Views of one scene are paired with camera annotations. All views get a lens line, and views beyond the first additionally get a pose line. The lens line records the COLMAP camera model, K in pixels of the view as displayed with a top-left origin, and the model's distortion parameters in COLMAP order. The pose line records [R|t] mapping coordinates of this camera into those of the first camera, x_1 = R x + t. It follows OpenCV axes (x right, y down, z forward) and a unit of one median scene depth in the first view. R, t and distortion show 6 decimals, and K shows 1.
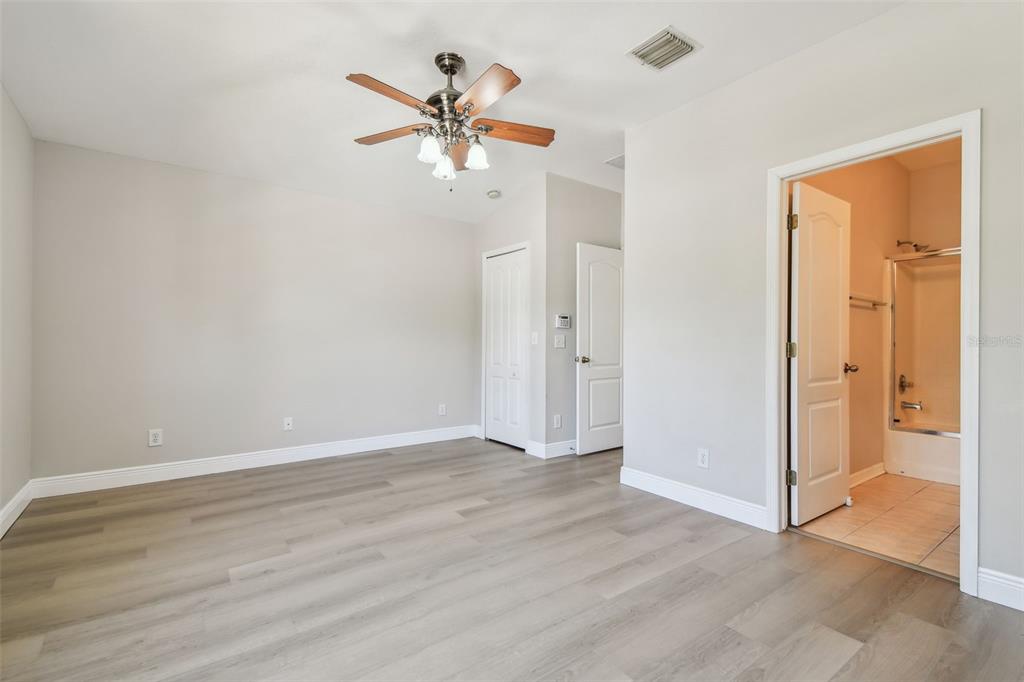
lens RADIAL K [[456.5, 0, 520.4], [0, 456.5, 345.5], [0, 0, 1]] dist [0.059059, -0.029343]
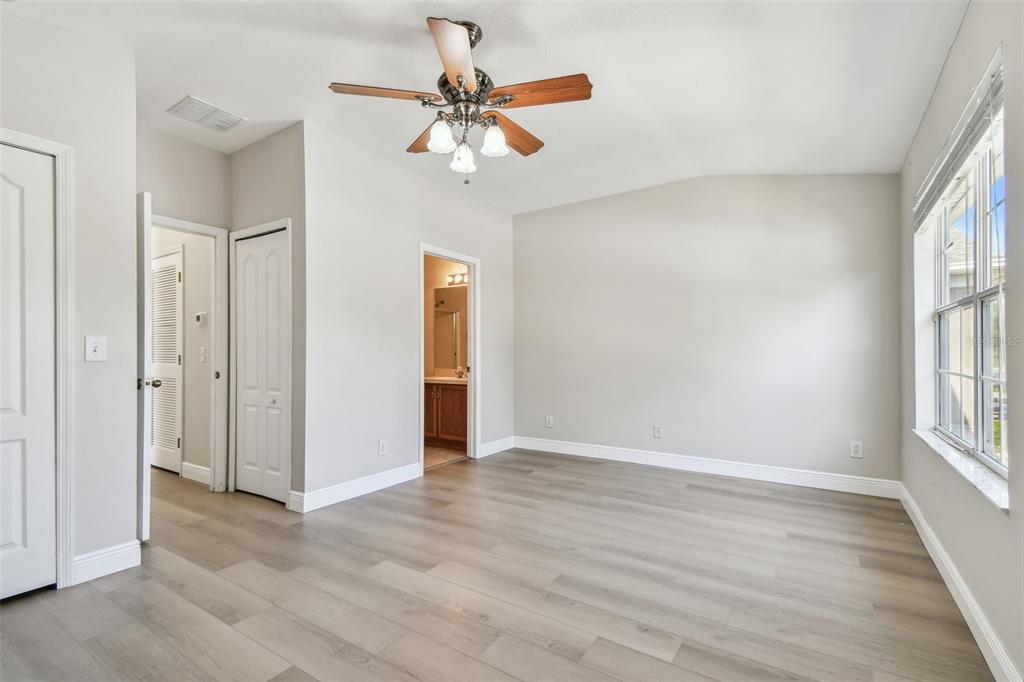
lens RADIAL K [[456.5, 0, 520.4], [0, 456.5, 345.5], [0, 0, 1]] dist [0.059059, -0.029343]
pose [[-0.331001, 0.013573, 0.943533, -1.178733], [0.005513, 0.999907, -0.012450, -0.016383], [-0.943614, 0.001081, -0.331046, 1.385306]]
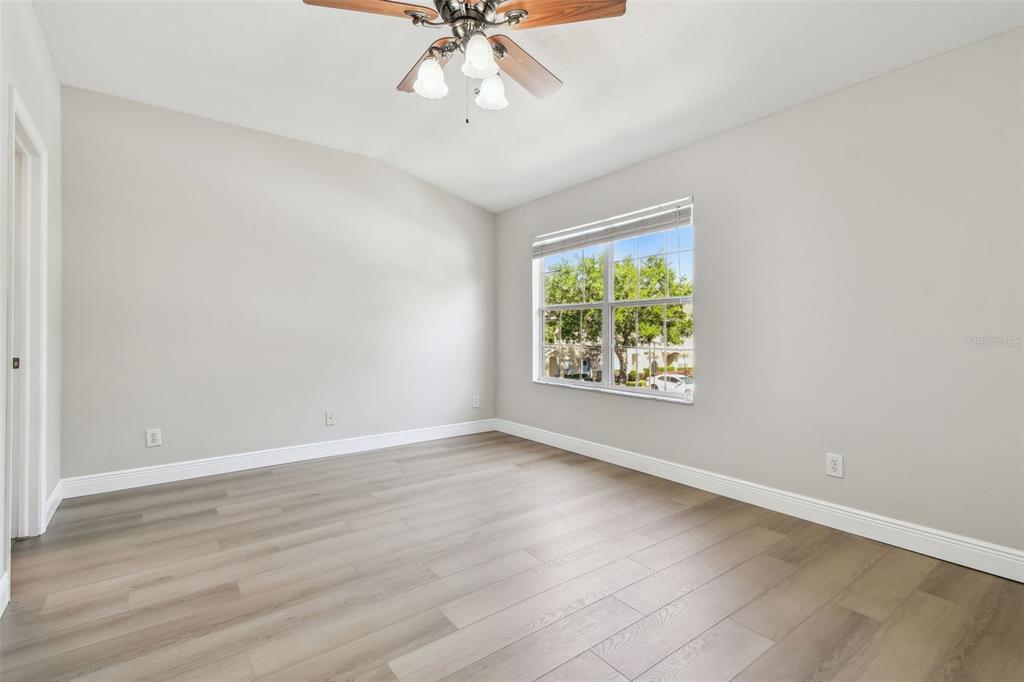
lens RADIAL K [[471.9, 0, 513.4], [0, 471.9, 315.9], [0, 0, 1]] dist [0.065013, -0.032636]
pose [[-0.999955, -0.009424, -0.001312, -0.255050], [-0.009376, 0.999407, -0.033121, -0.011902], [0.001623, -0.033107, -0.999450, 2.022308]]
